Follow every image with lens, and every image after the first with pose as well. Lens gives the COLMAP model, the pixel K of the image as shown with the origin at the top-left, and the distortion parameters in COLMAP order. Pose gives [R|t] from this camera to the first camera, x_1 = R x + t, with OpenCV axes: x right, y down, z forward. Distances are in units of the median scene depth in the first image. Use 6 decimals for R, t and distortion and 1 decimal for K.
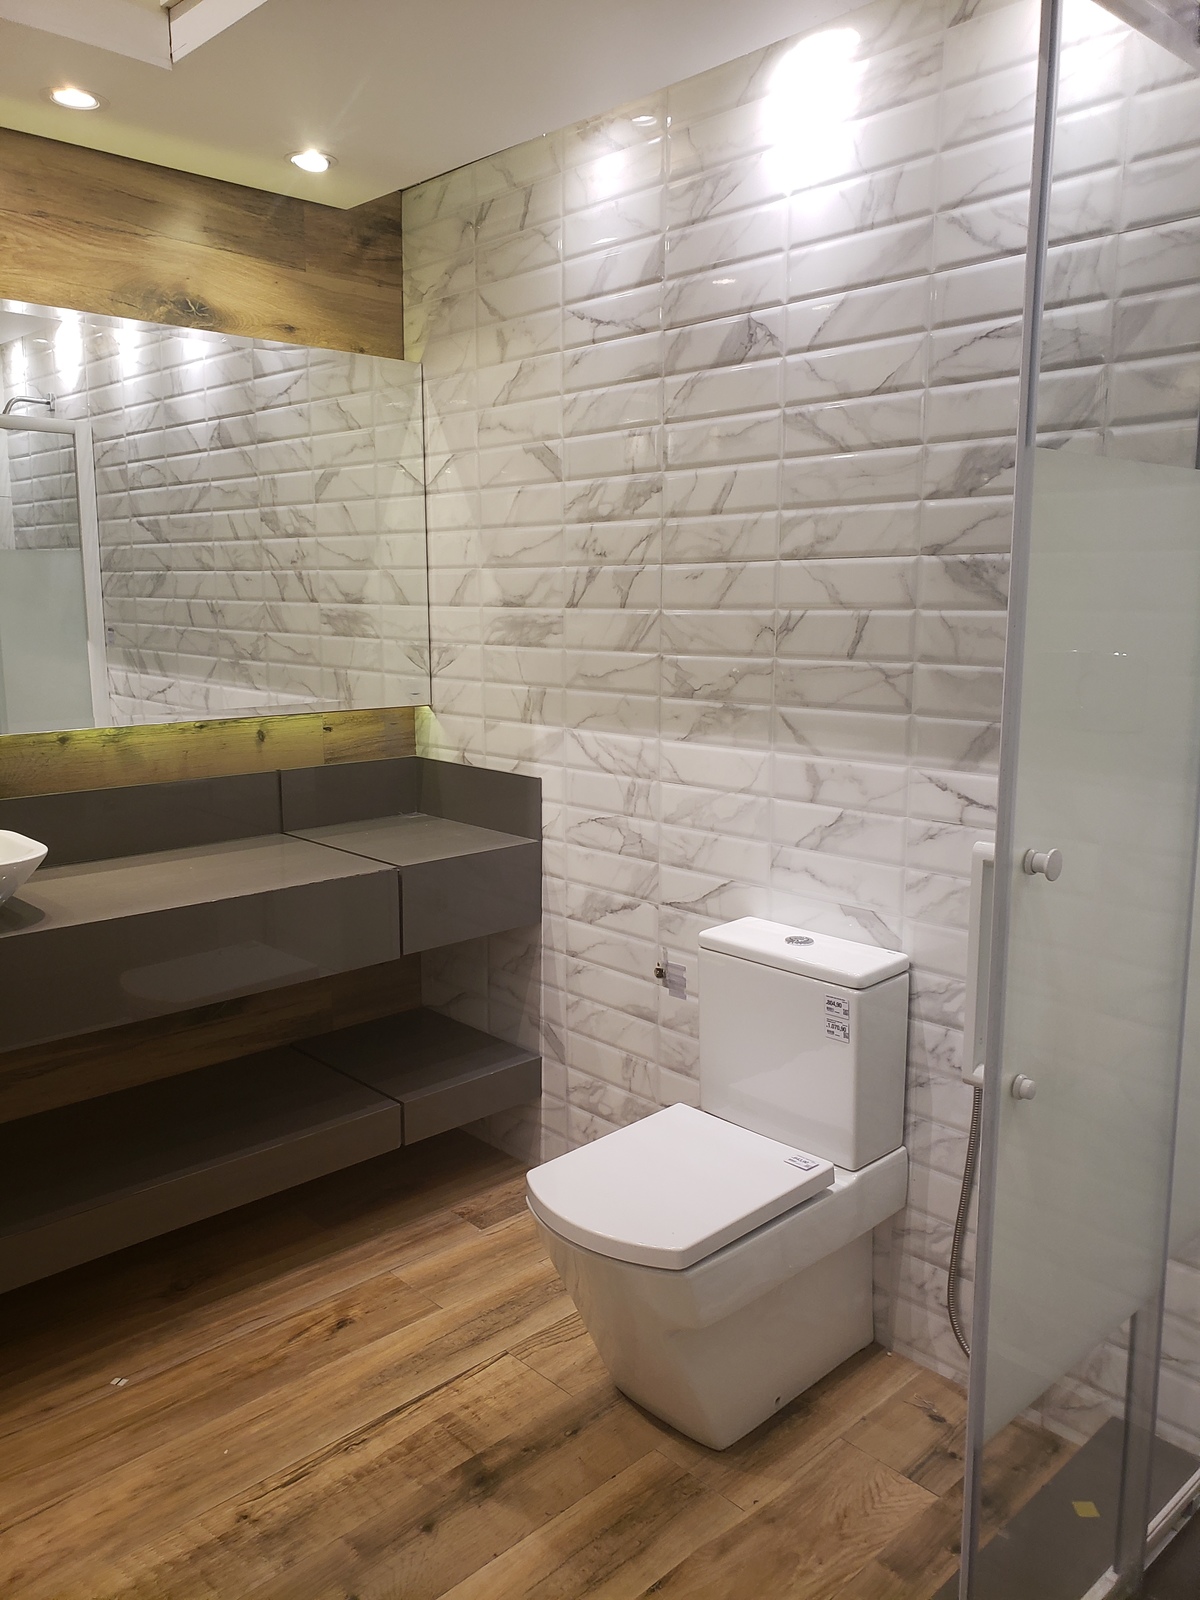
lens RADIAL K [[1242.6, 0, 600.0], [0, 1242.6, 809.3], [0, 0, 1]] dist [0.015456, 0.005368]
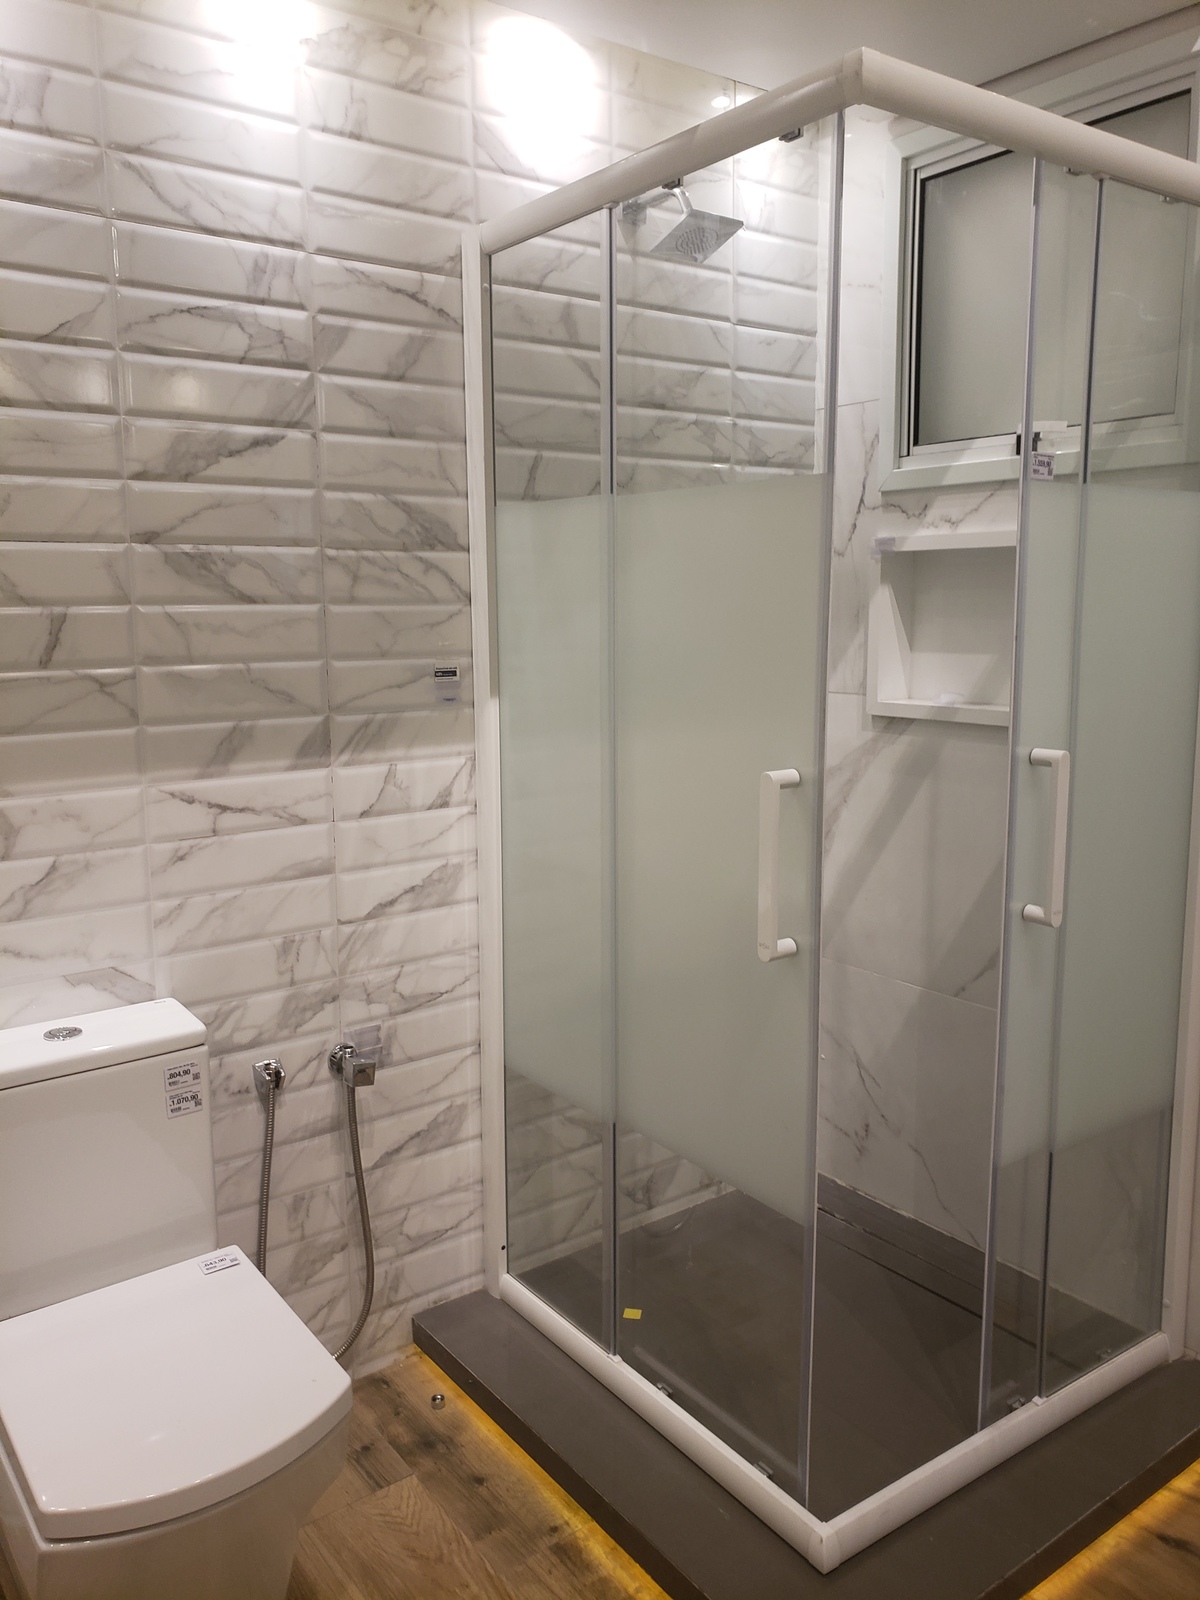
lens RADIAL K [[1242.6, 0, 598.7], [0, 1242.6, 787.3], [0, 0, 1]] dist [0.015456, 0.005368]
pose [[0.119977, -0.152761, 0.980953, -0.578985], [0.173571, 0.976100, 0.130776, -0.094091], [-0.977486, 0.154575, 0.143625, 0.579264]]
